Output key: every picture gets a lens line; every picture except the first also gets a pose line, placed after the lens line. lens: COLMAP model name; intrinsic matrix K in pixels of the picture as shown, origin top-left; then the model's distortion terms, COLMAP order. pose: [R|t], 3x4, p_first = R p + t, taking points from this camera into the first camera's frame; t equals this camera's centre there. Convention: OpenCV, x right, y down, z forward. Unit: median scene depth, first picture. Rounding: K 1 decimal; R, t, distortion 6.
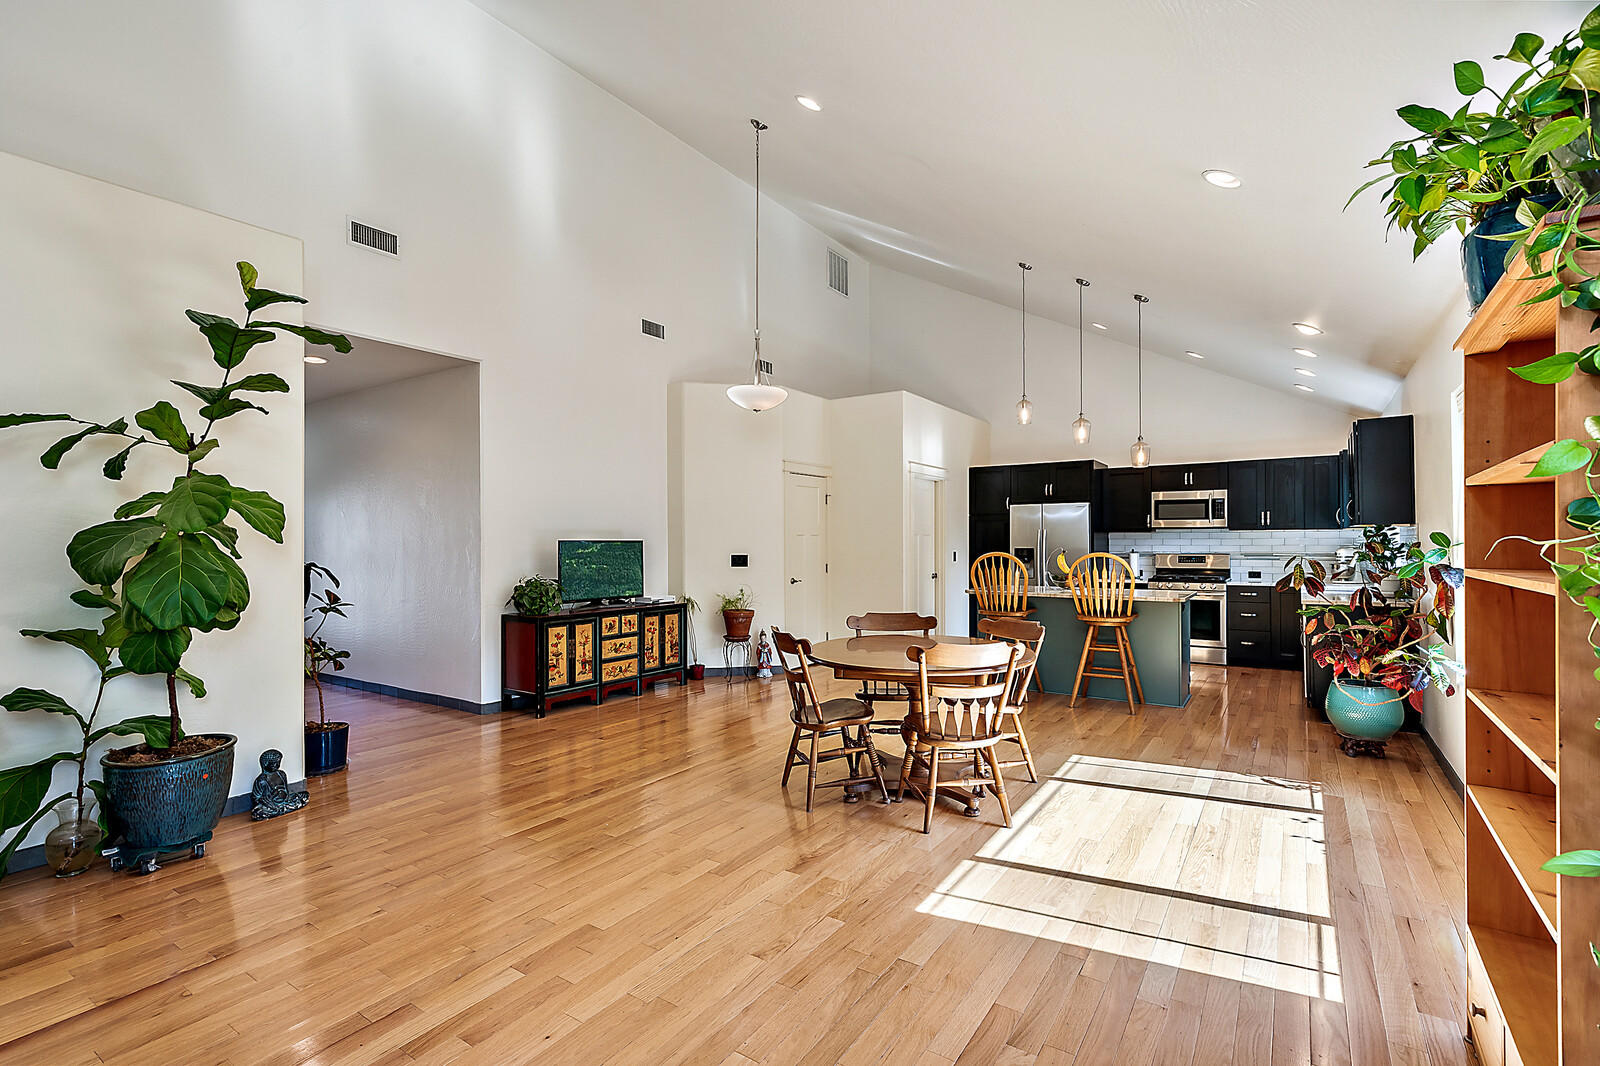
lens RADIAL K [[733.2, 0, 808.5], [0, 733.2, 535.8], [0, 0, 1]] dist [0.007642, -0.000642]
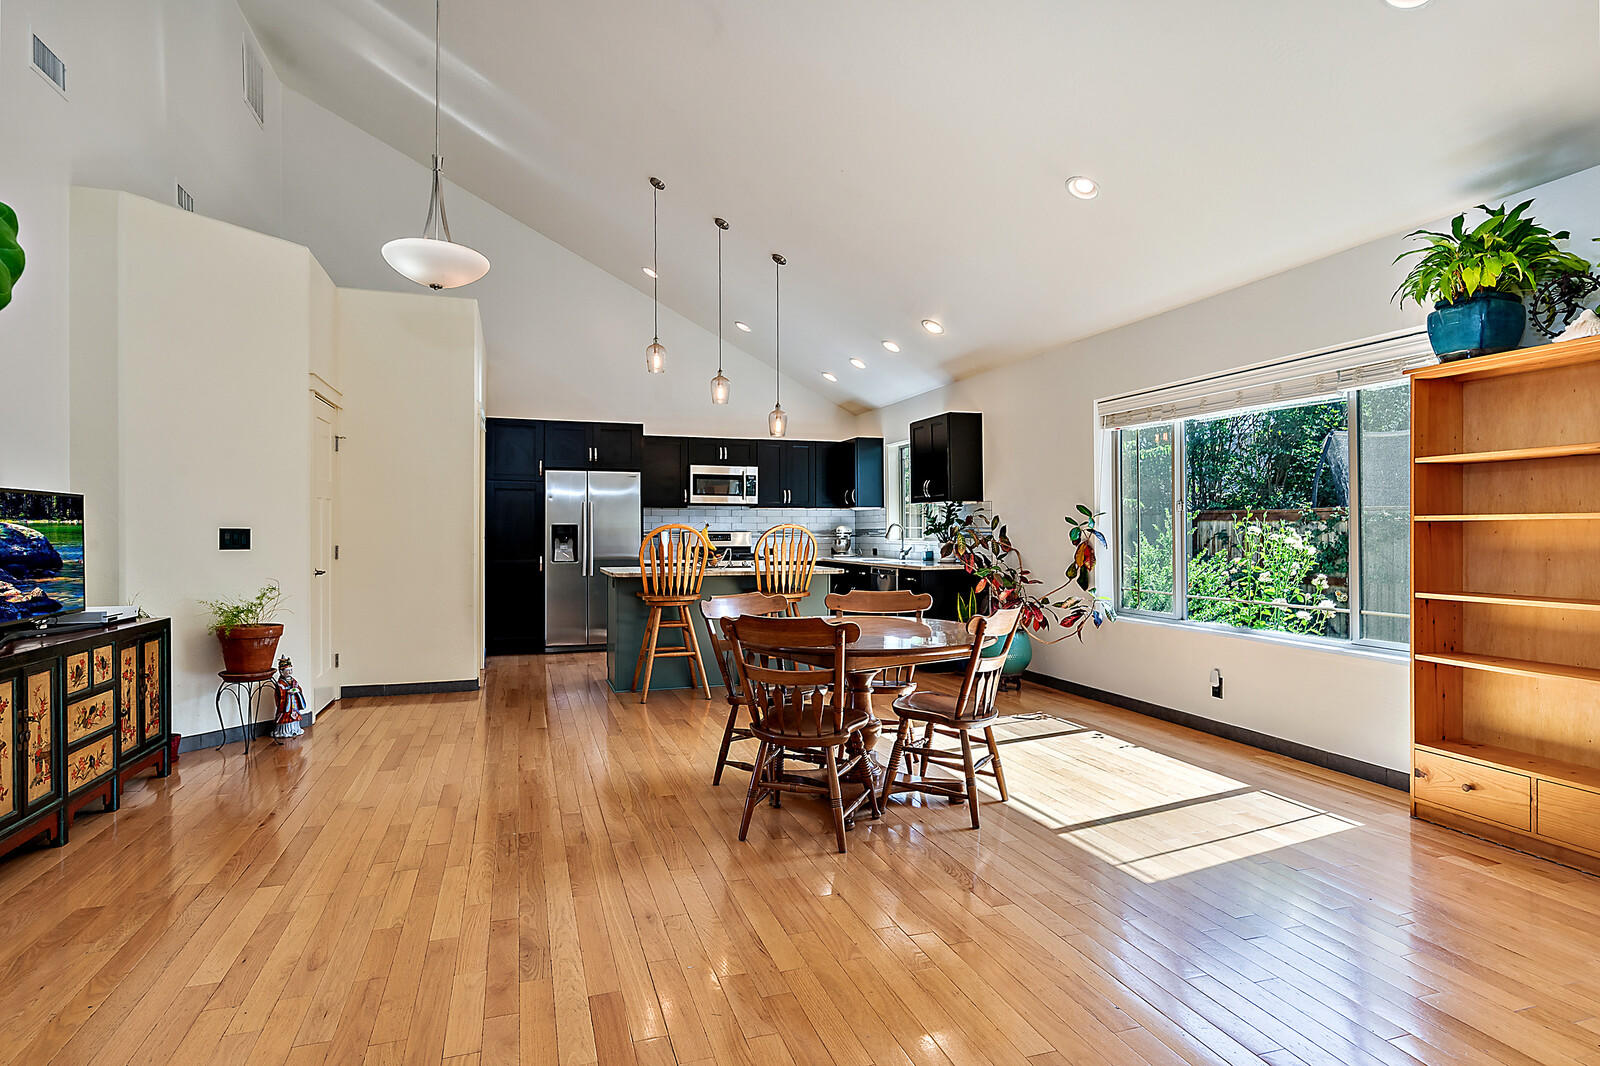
lens RADIAL K [[862.5, 0, 810.7], [0, 862.5, 531.8], [0, 0, 1]] dist [0.001874, -0.000117]
pose [[0.608521, 0.001868, 0.793535, -0.413066], [-0.008120, 0.999960, 0.003873, 0.026219], [-0.793496, -0.008800, 0.608512, 0.284990]]
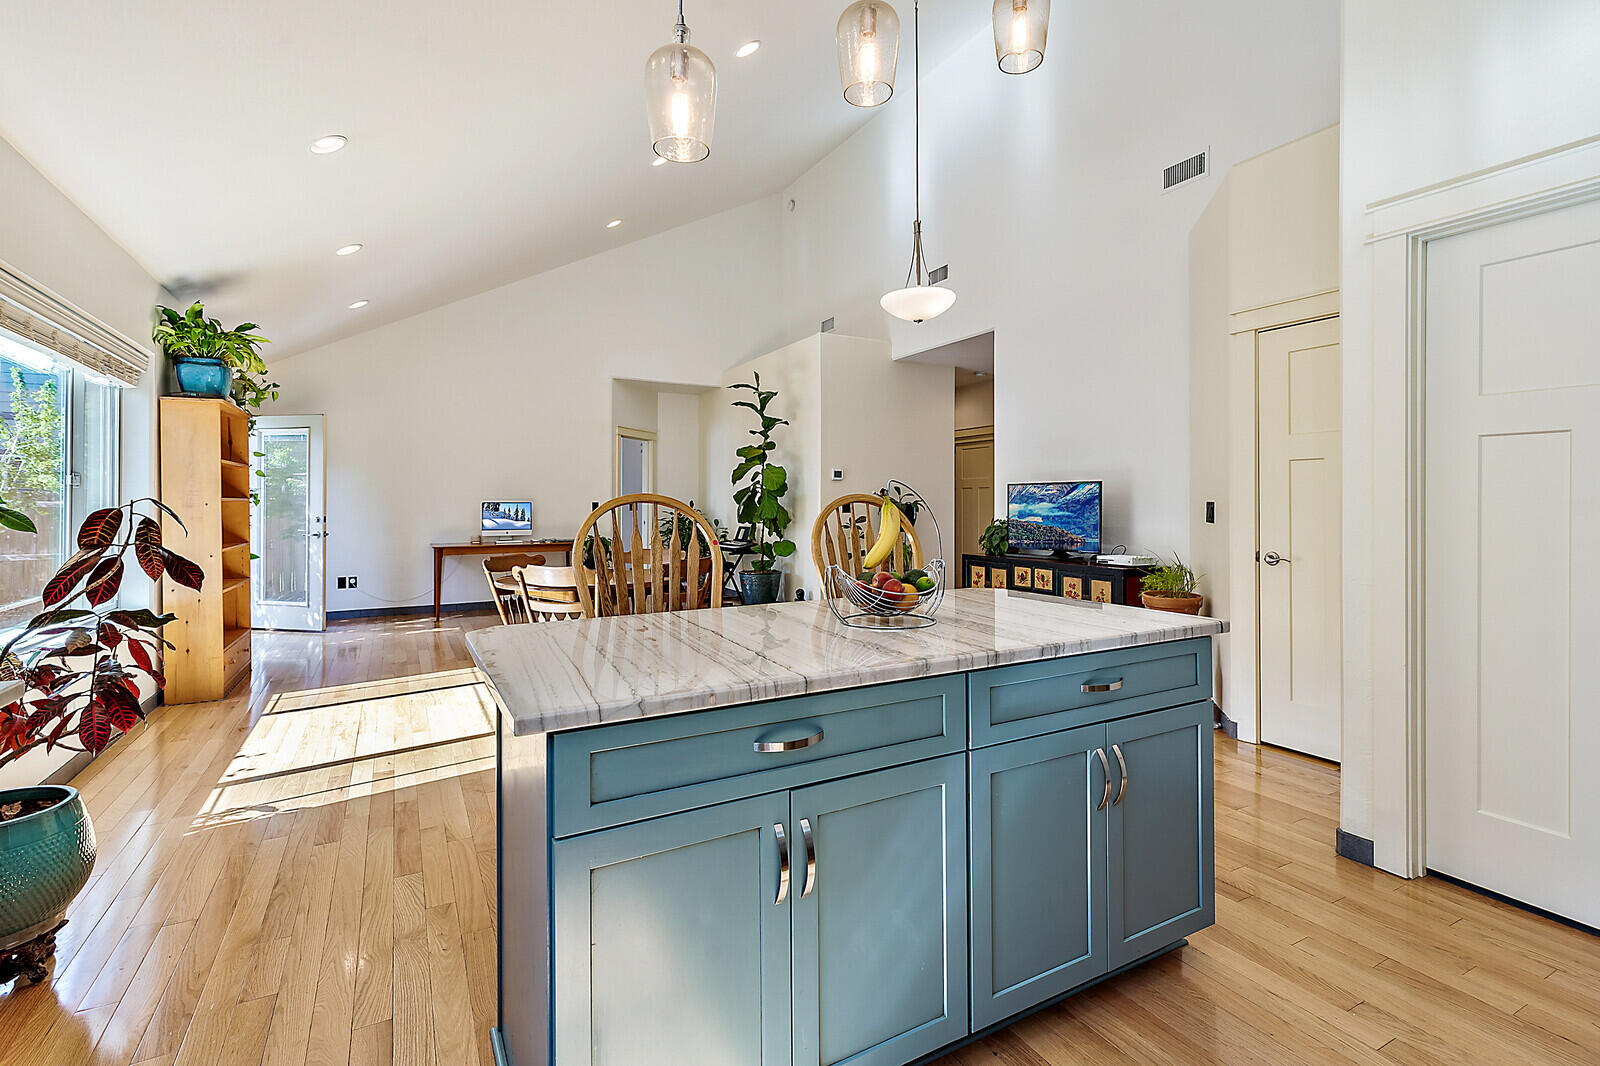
lens RADIAL K [[741.2, 0, 804.2], [0, 741.2, 507.8], [0, 0, 1]] dist [0.010960, -0.000295]
pose [[-0.460810, 0.010657, -0.887435, 0.660844], [0.011262, 0.999918, 0.006160, 0.027553], [0.887427, -0.007156, -0.460892, 1.157075]]
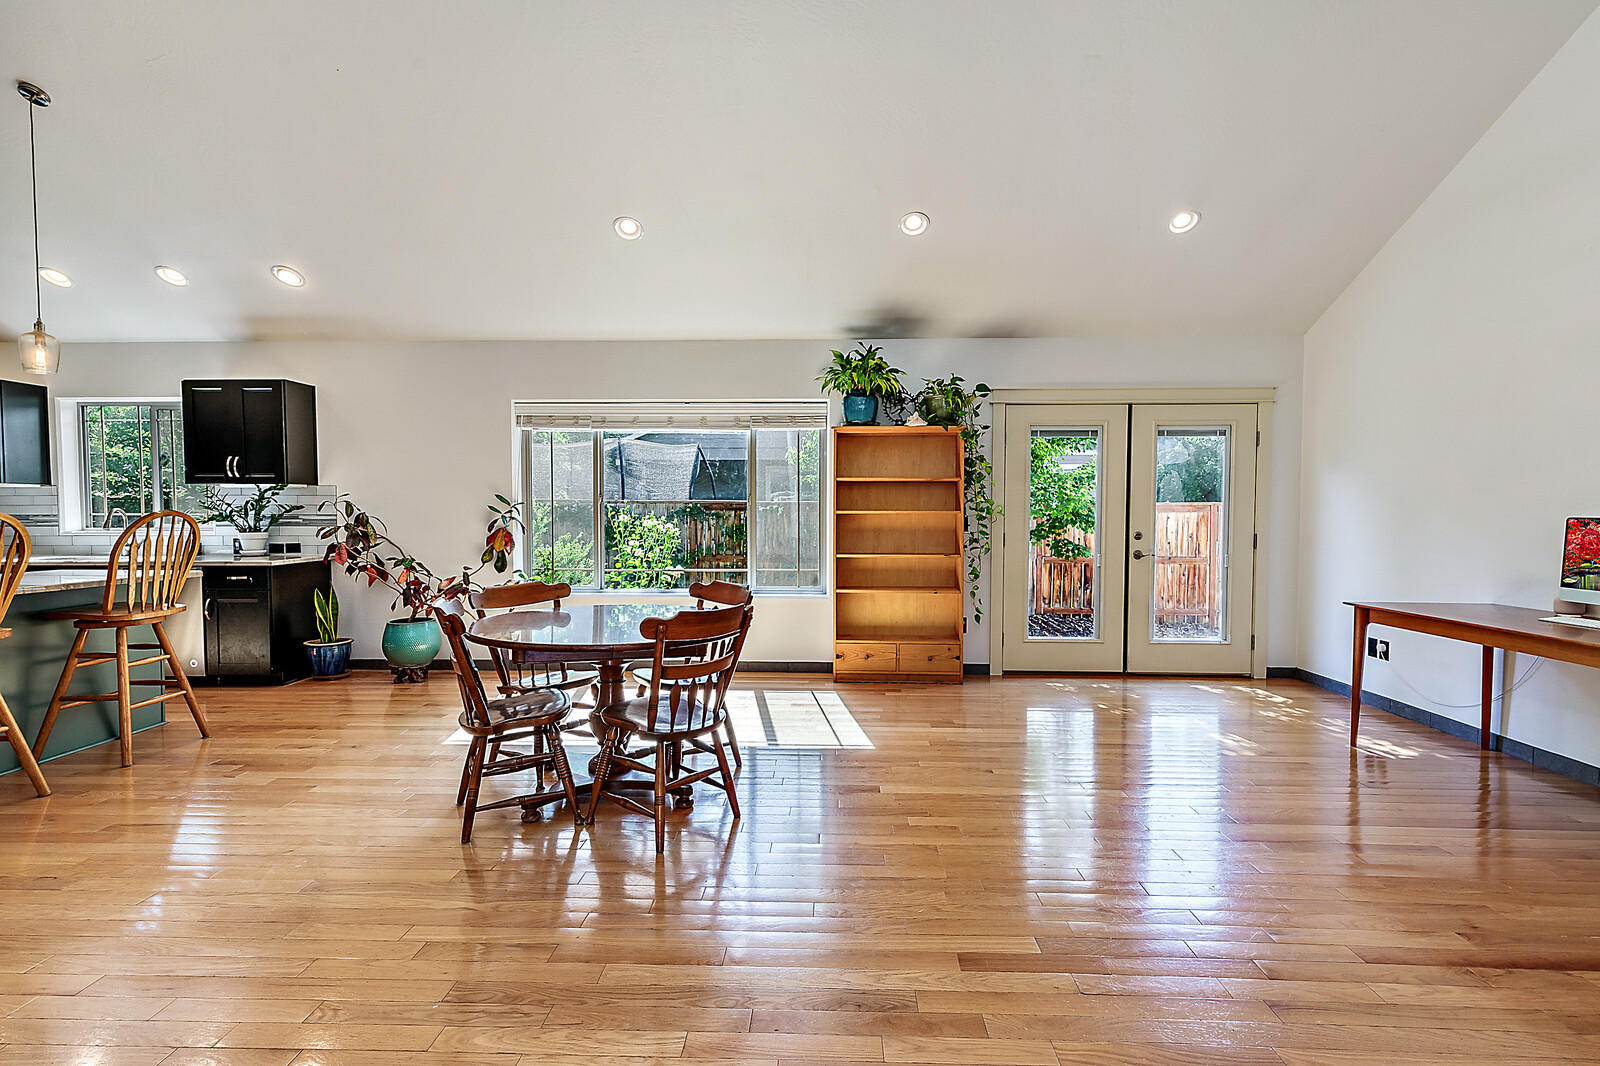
lens RADIAL K [[733.2, 0, 808.5], [0, 733.2, 535.8], [0, 0, 1]] dist [0.007642, -0.000642]
pose [[-0.528101, -0.021854, 0.848900, -0.419687], [-0.007141, 0.999748, 0.021296, 0.025734], [-0.849151, 0.005185, -0.528124, 0.785133]]
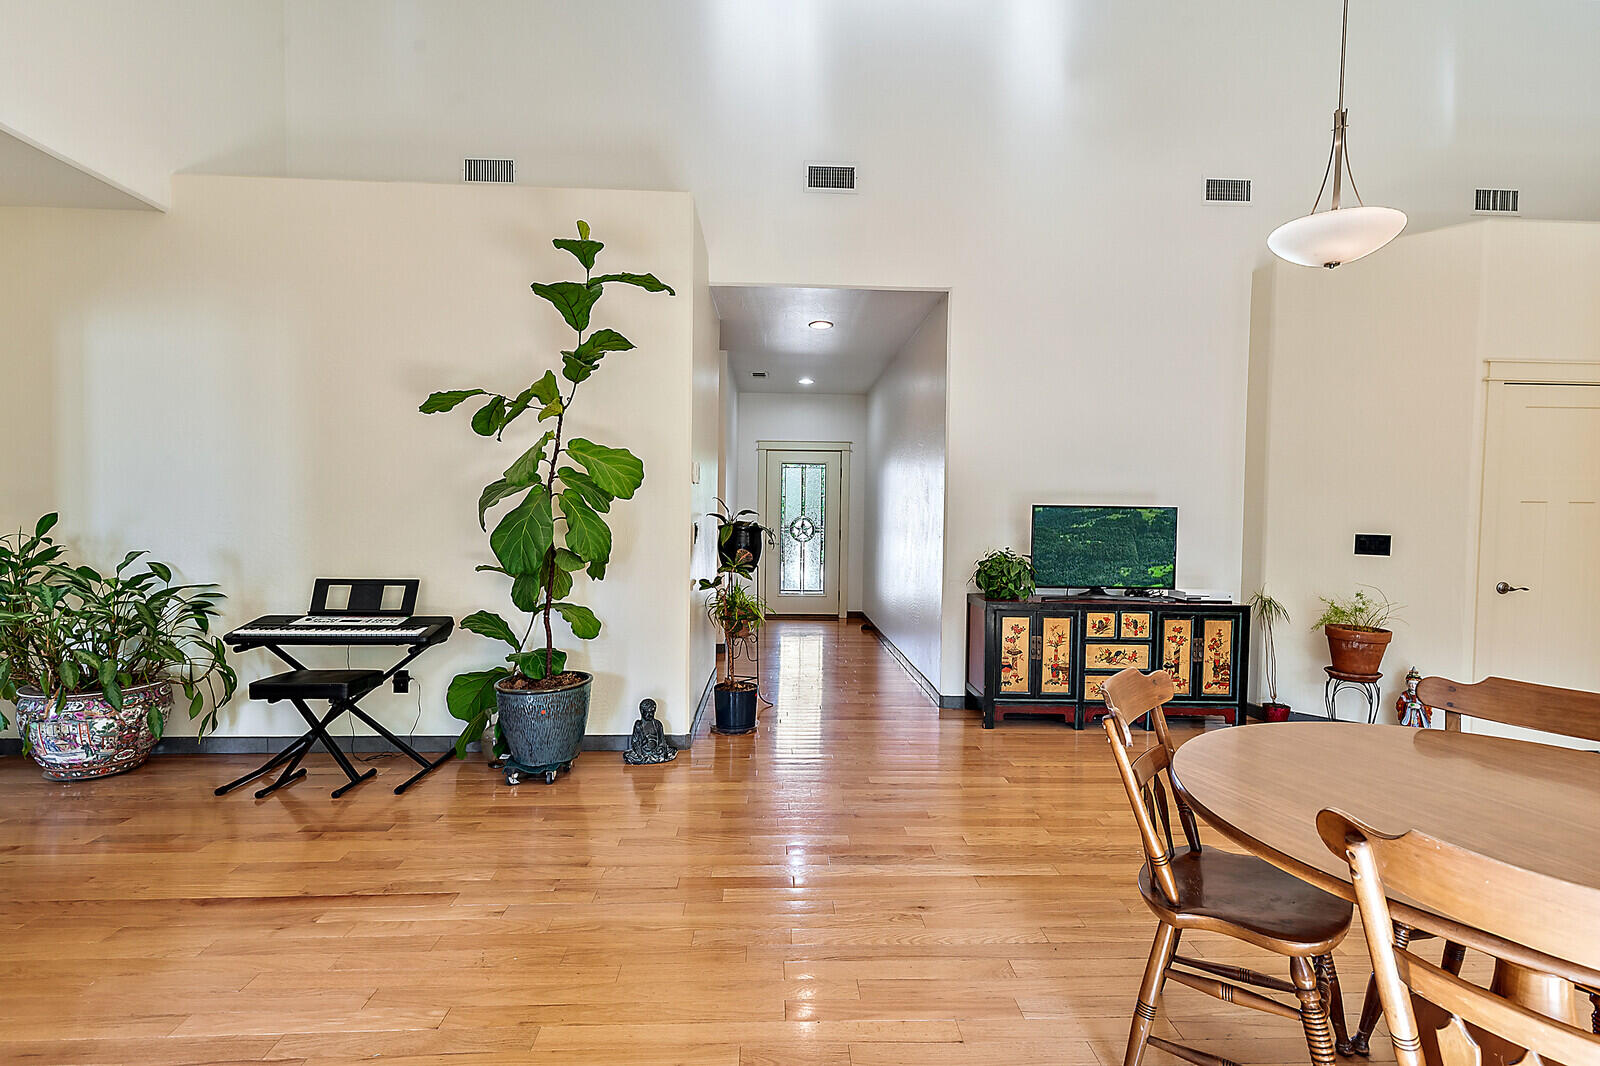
lens RADIAL K [[743.7, 0, 804.4], [0, 743.7, 543.0], [0, 0, 1]] dist [0.002750, 0.000014]
pose [[0.590319, 0.044814, -0.805925, 0.138628], [-0.010370, 0.998796, 0.047942, 0.010509], [0.807104, -0.019944, 0.590073, 0.329373]]
